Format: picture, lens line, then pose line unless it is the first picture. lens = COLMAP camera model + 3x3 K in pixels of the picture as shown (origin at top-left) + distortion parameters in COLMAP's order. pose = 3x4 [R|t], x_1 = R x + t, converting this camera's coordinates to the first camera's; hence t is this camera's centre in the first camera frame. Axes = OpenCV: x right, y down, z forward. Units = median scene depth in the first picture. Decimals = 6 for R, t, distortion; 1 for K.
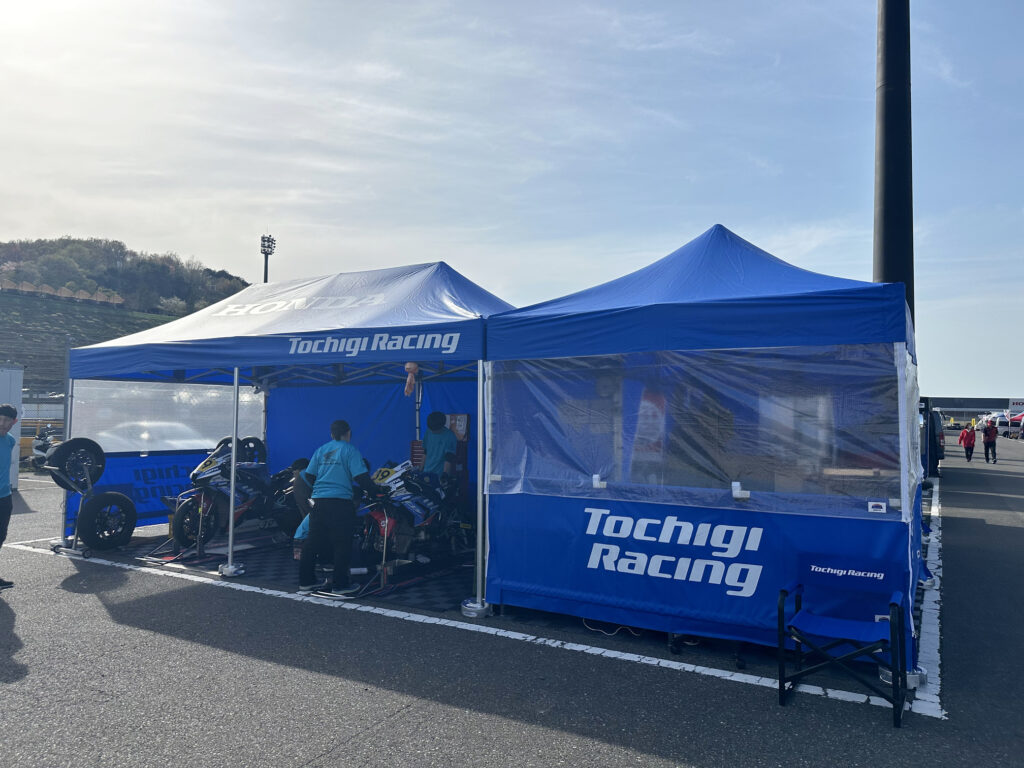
lens RADIAL K [[708.7, 0, 512.0], [0, 708.7, 384.0], [0, 0, 1]] dist [0.086827, -0.135003]
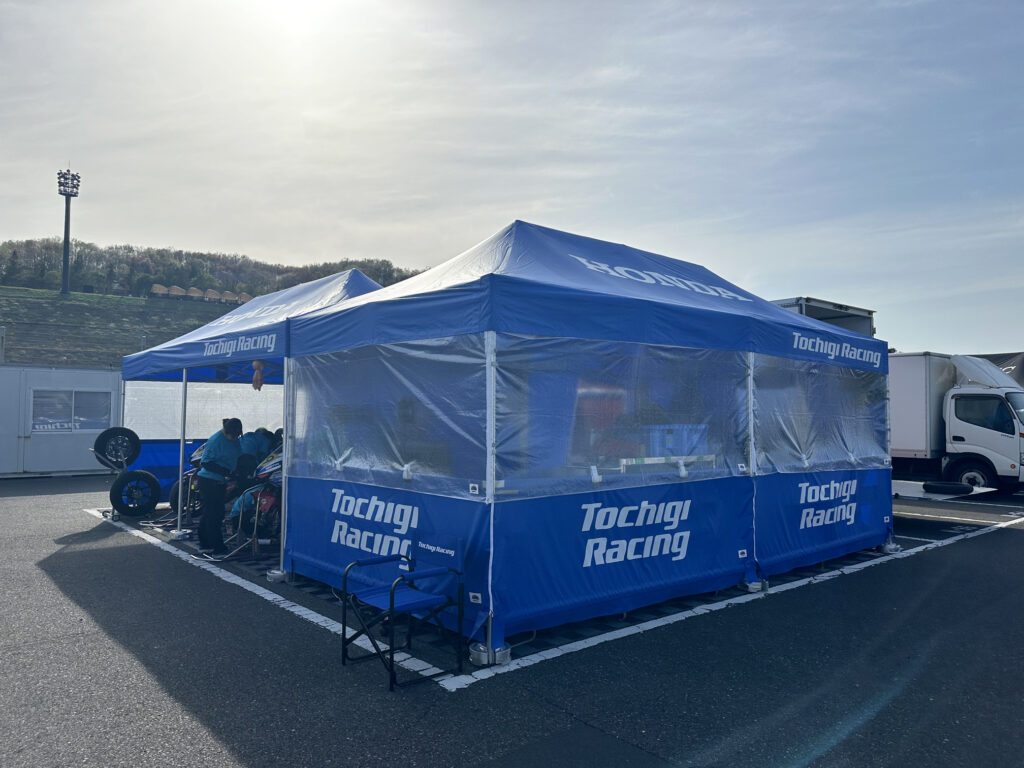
lens RADIAL K [[708.7, 0, 512.0], [0, 708.7, 384.0], [0, 0, 1]] dist [0.086827, -0.135003]
pose [[0.950951, -0.013872, -0.309030, 0.764764], [0.013980, 0.999901, -0.001865, 0.018904], [0.309025, -0.002546, 0.951051, 0.029149]]
